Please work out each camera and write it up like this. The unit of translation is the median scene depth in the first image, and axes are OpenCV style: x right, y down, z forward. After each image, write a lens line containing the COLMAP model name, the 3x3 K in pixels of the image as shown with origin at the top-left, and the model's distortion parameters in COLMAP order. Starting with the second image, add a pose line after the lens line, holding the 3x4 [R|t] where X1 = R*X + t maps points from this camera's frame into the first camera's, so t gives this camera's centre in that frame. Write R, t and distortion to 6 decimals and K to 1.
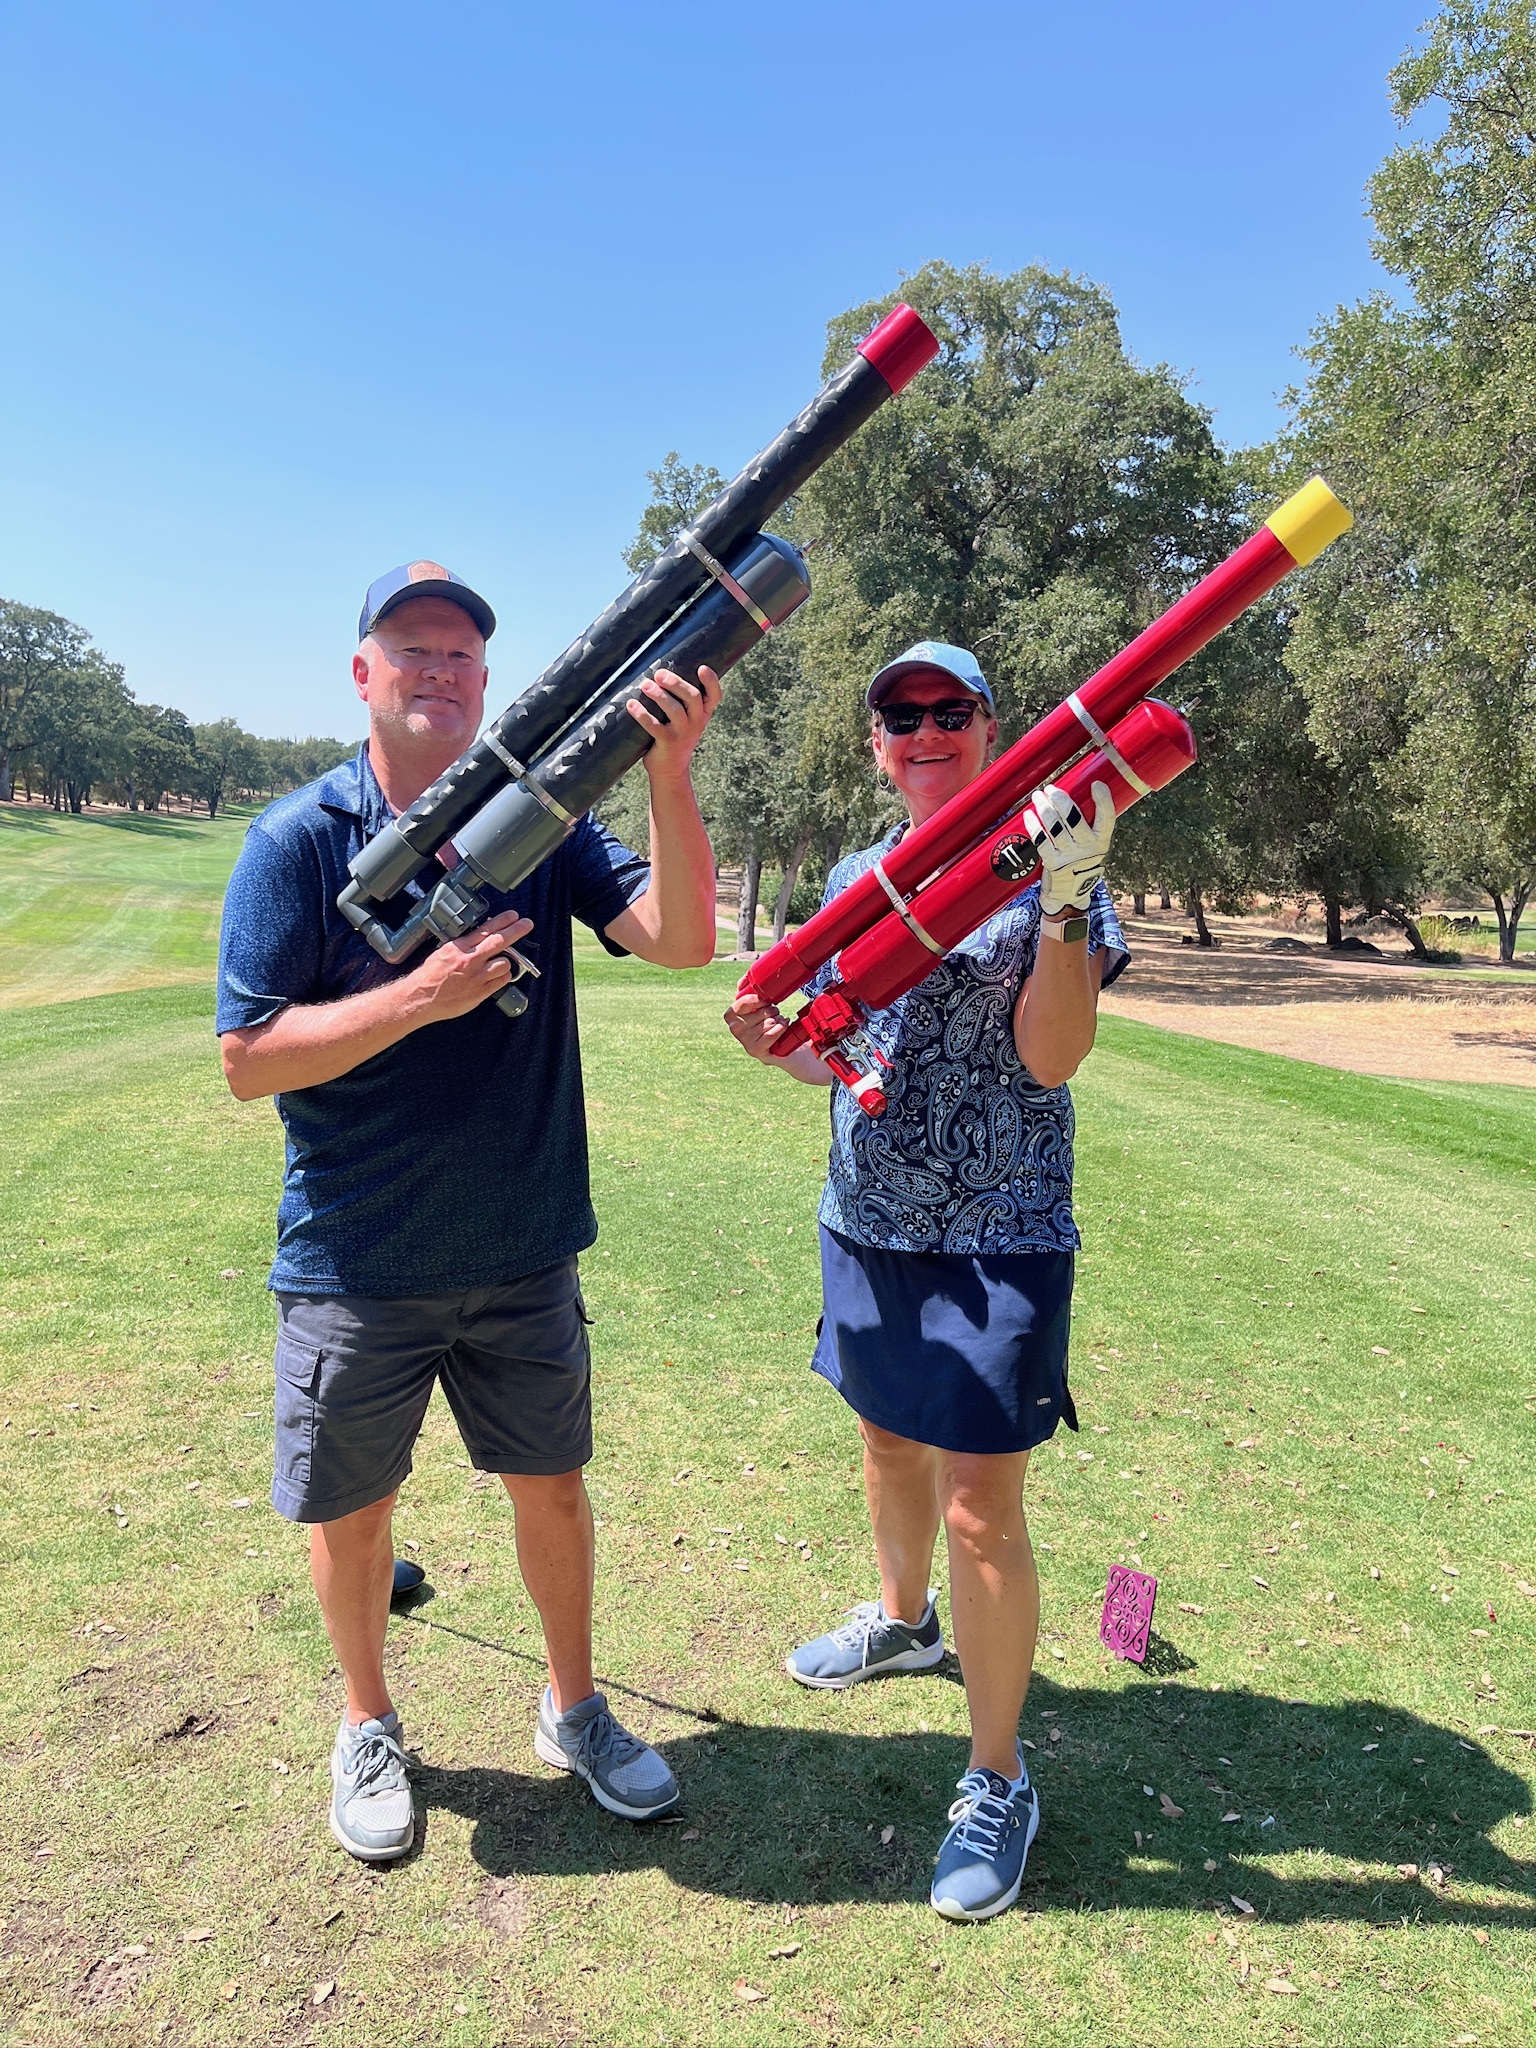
lens RADIAL K [[1562.2, 0, 764.2], [0, 1562.2, 1022.5], [0, 0, 1]] dist [-0.009852, -0.012631]
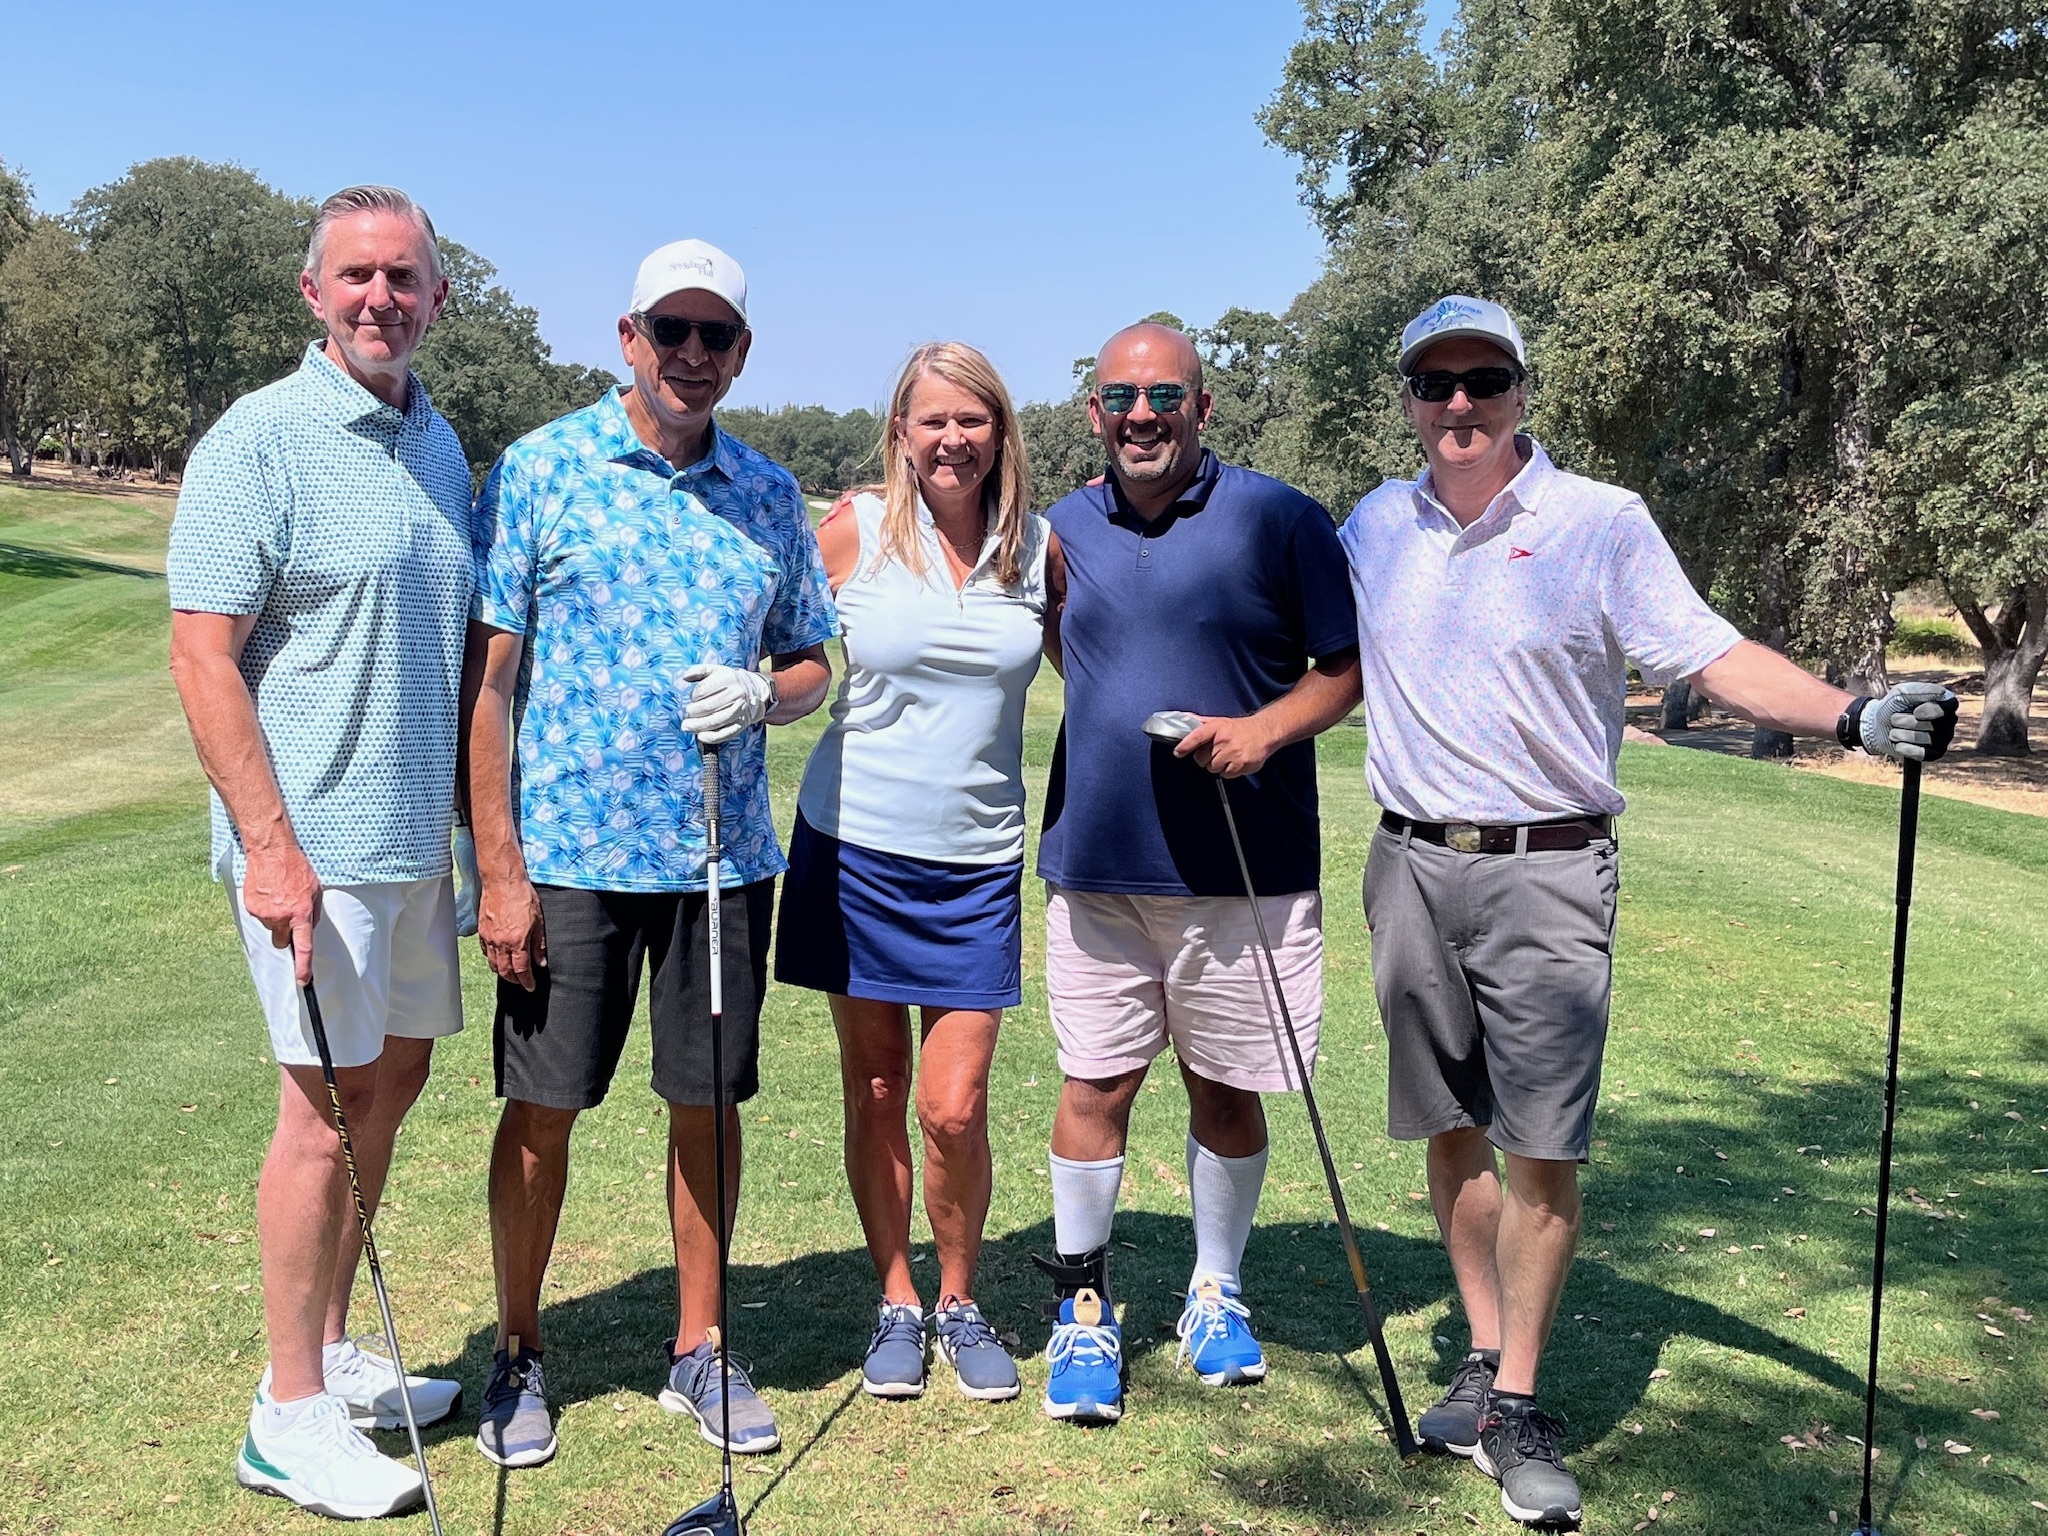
lens RADIAL K [[1562.2, 0, 1033.3], [0, 1562.2, 760.1], [0, 0, 1]] dist [-0.009852, -0.012631]
pose [[0.967204, 0.025523, -0.252715, -0.008119], [-0.020357, 0.999527, 0.023035, -0.041210], [0.253184, -0.017135, 0.967266, 0.332218]]
